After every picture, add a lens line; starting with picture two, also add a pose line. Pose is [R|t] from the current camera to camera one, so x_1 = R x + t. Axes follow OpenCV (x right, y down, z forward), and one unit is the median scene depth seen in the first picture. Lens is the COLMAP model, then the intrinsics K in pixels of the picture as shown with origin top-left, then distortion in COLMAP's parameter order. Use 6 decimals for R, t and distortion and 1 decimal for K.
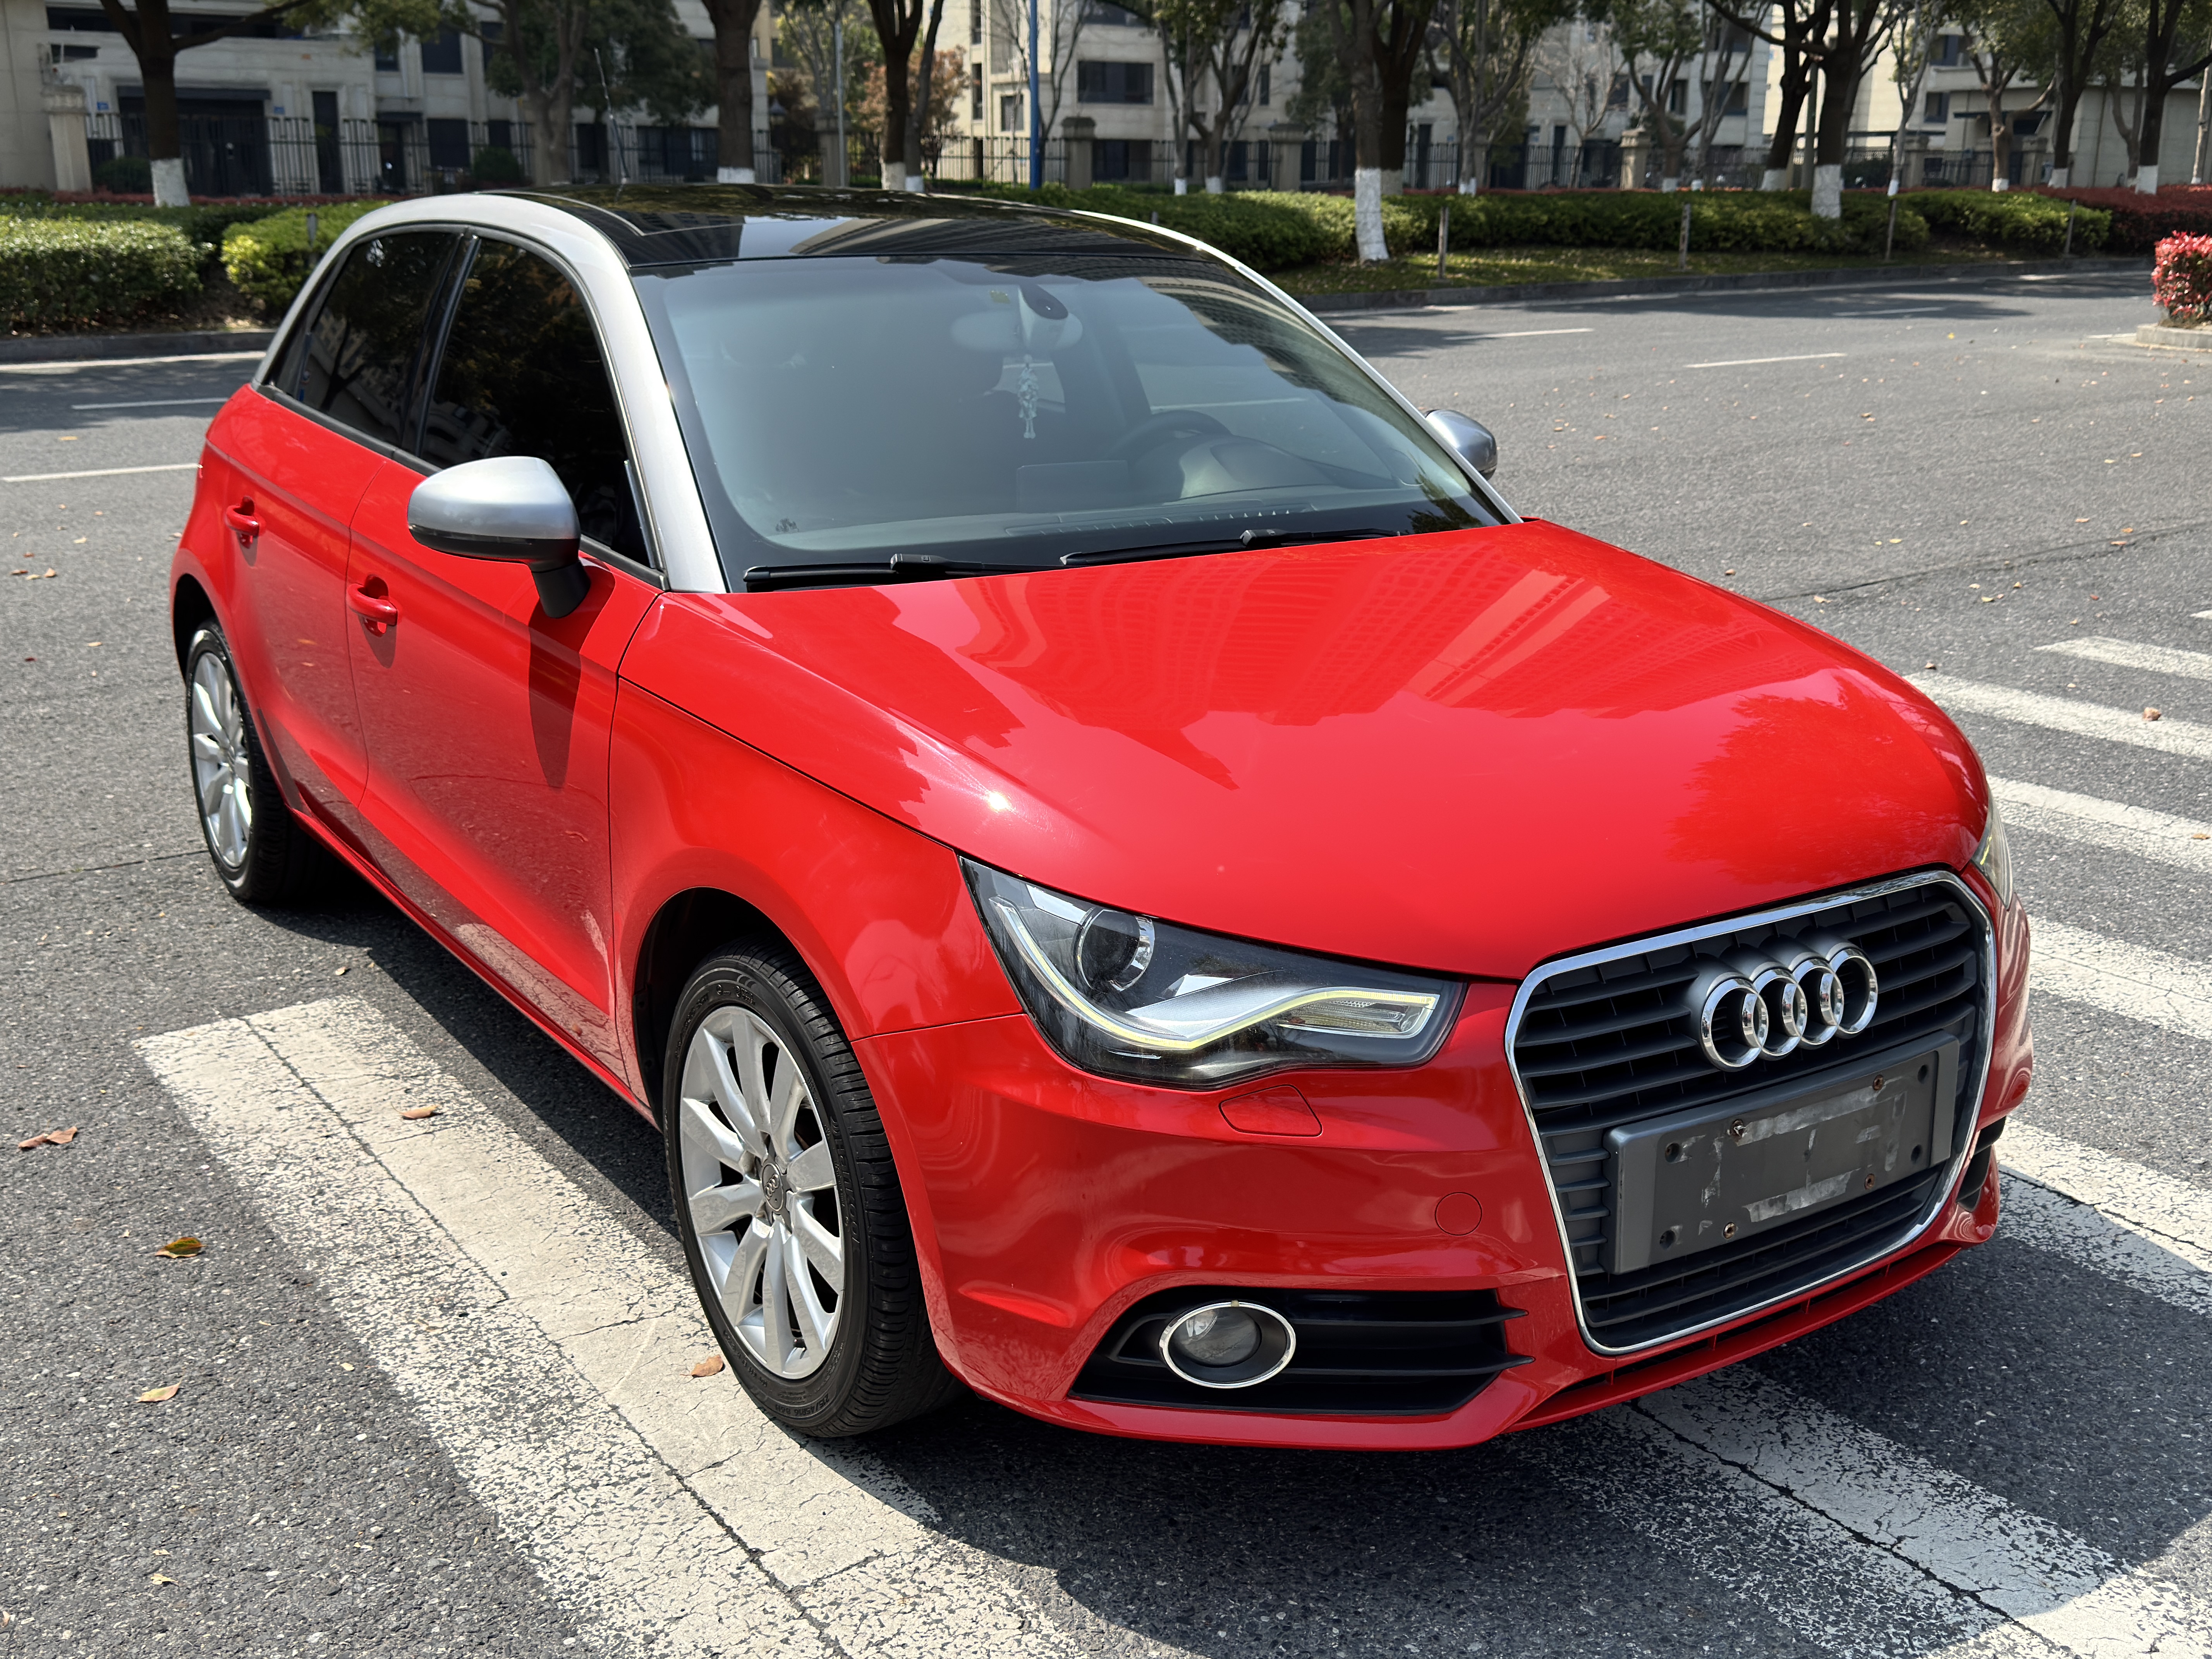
lens RADIAL K [[2229.9, 0, 1089.7], [0, 2229.9, 819.4], [0, 0, 1]] dist [0.128860, -0.262954]
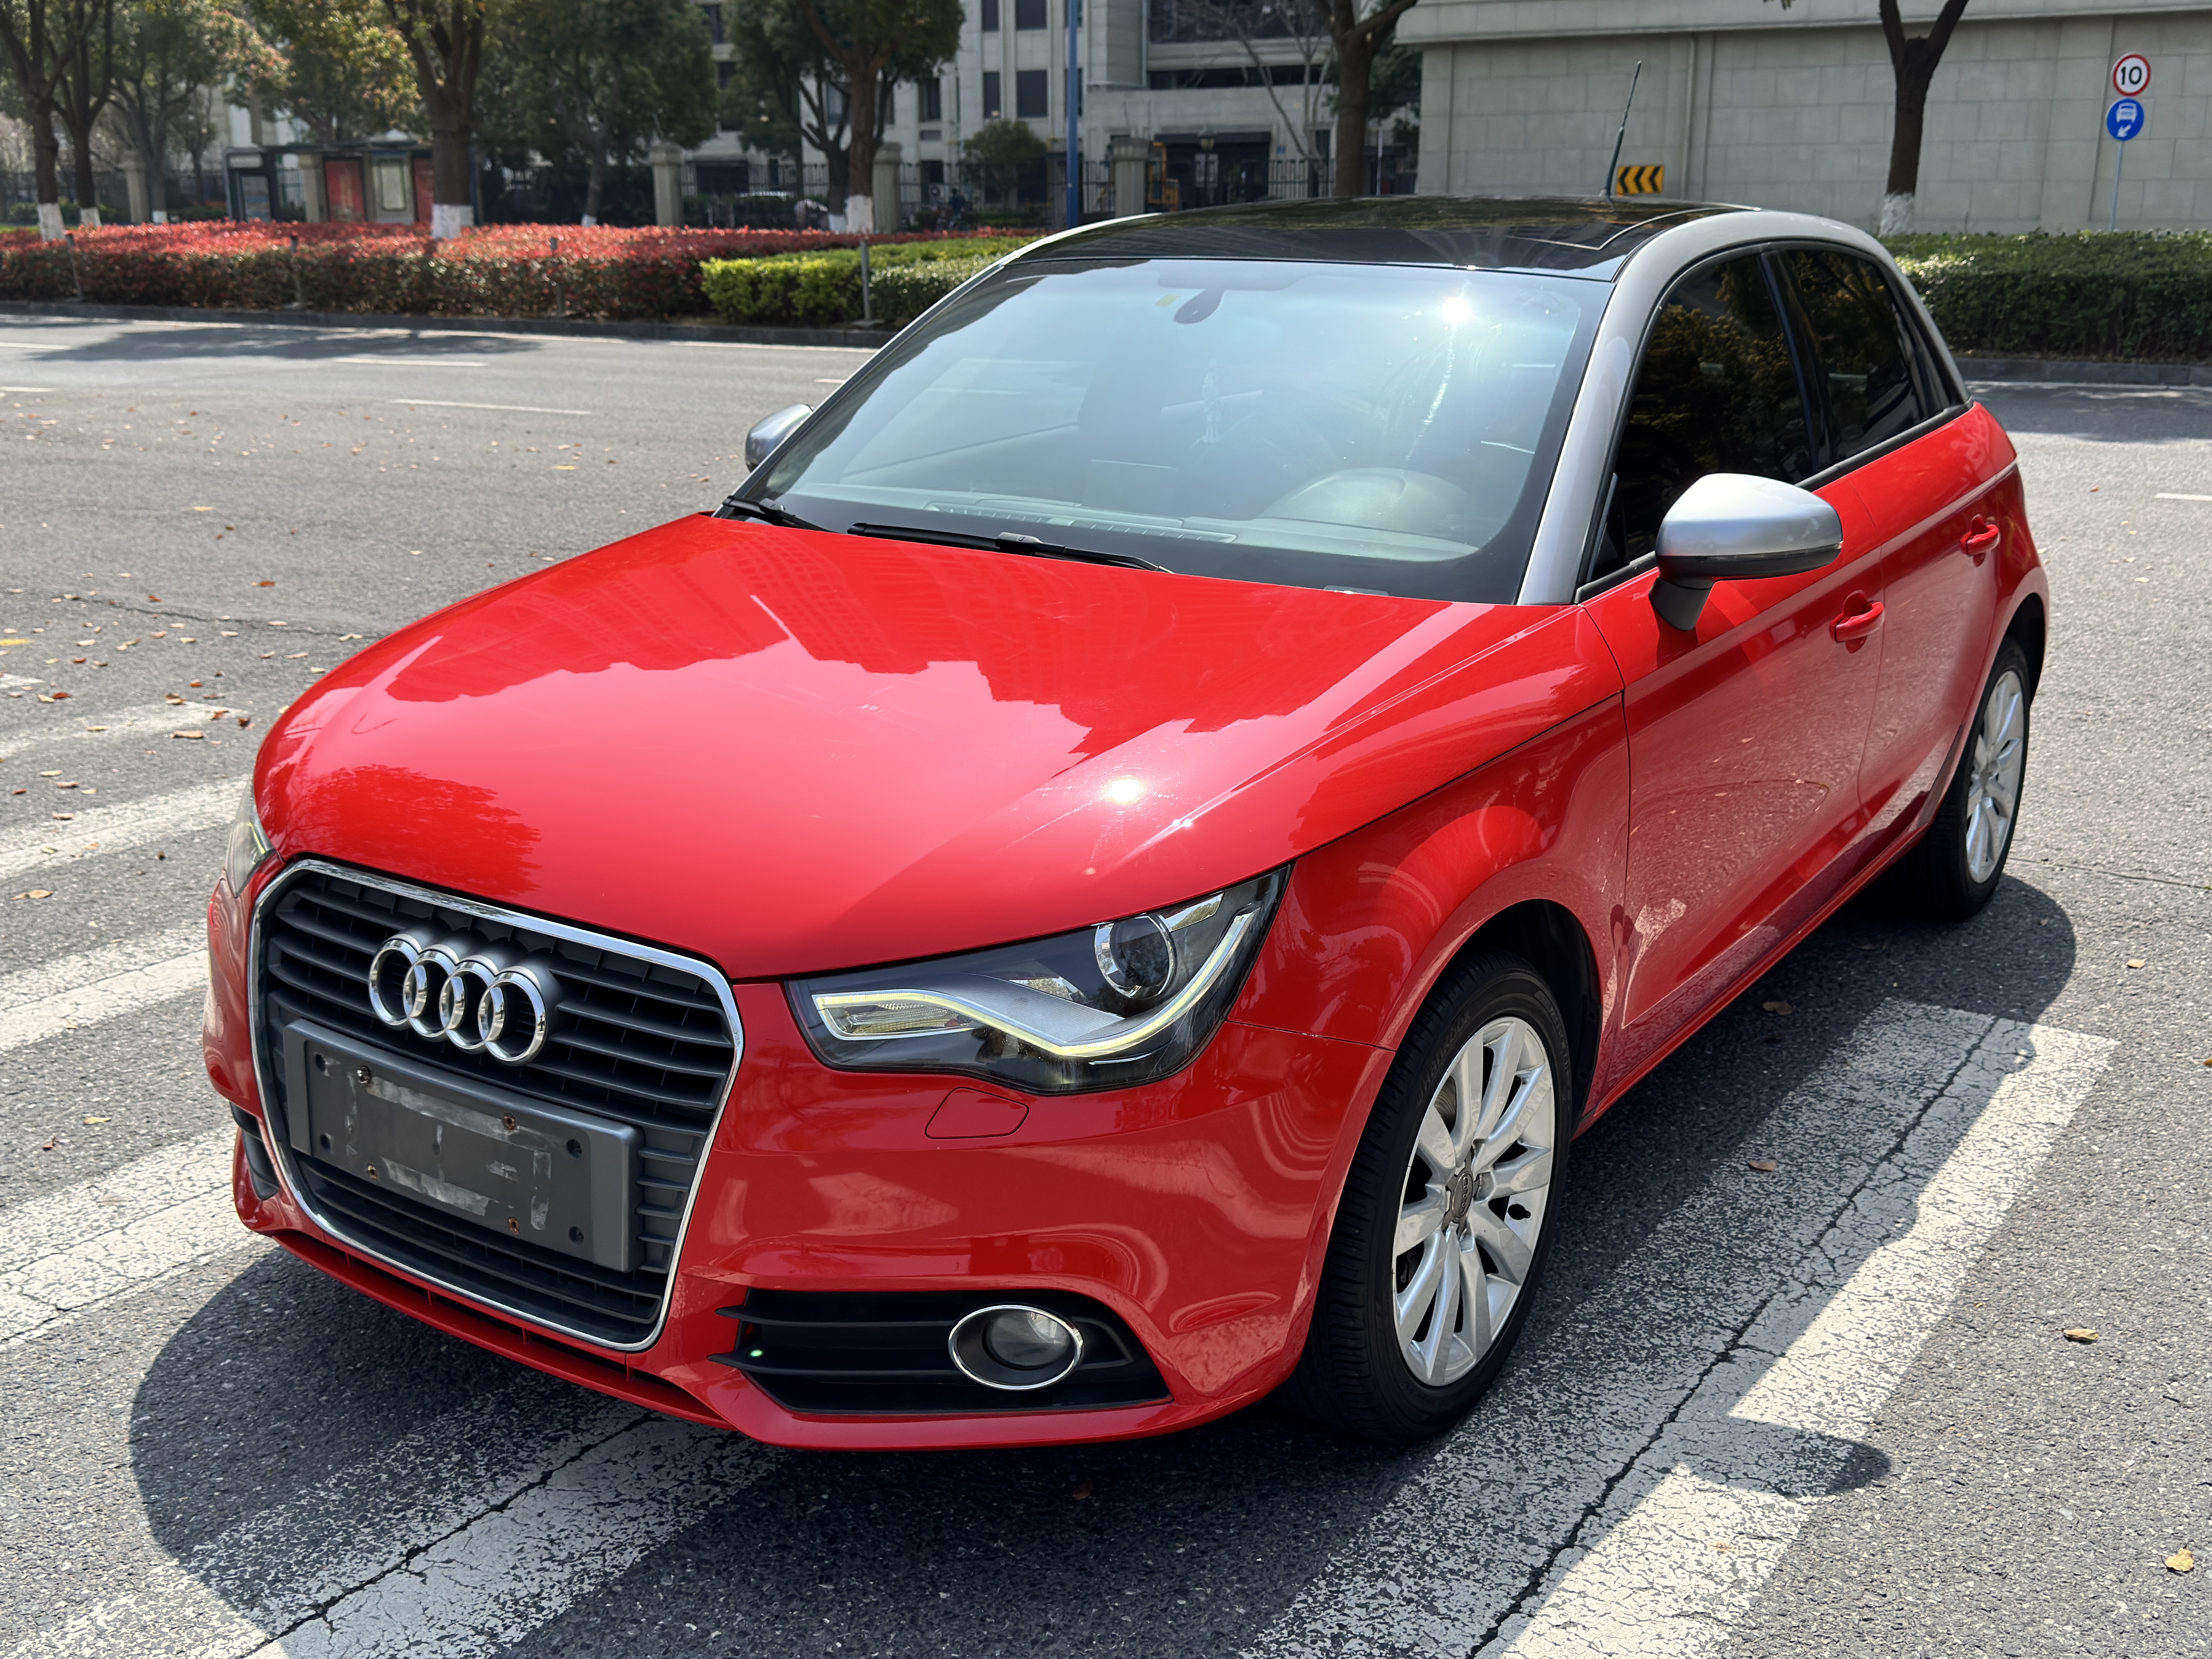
lens RADIAL K [[2229.9, 0, 1089.7], [0, 2229.9, 819.4], [0, 0, 1]] dist [0.128860, -0.262954]
pose [[0.355939, 0.242755, -0.902429, 1.198817], [-0.253923, 0.954463, 0.156599, -0.204528], [0.899350, 0.173408, 0.401371, 0.778733]]
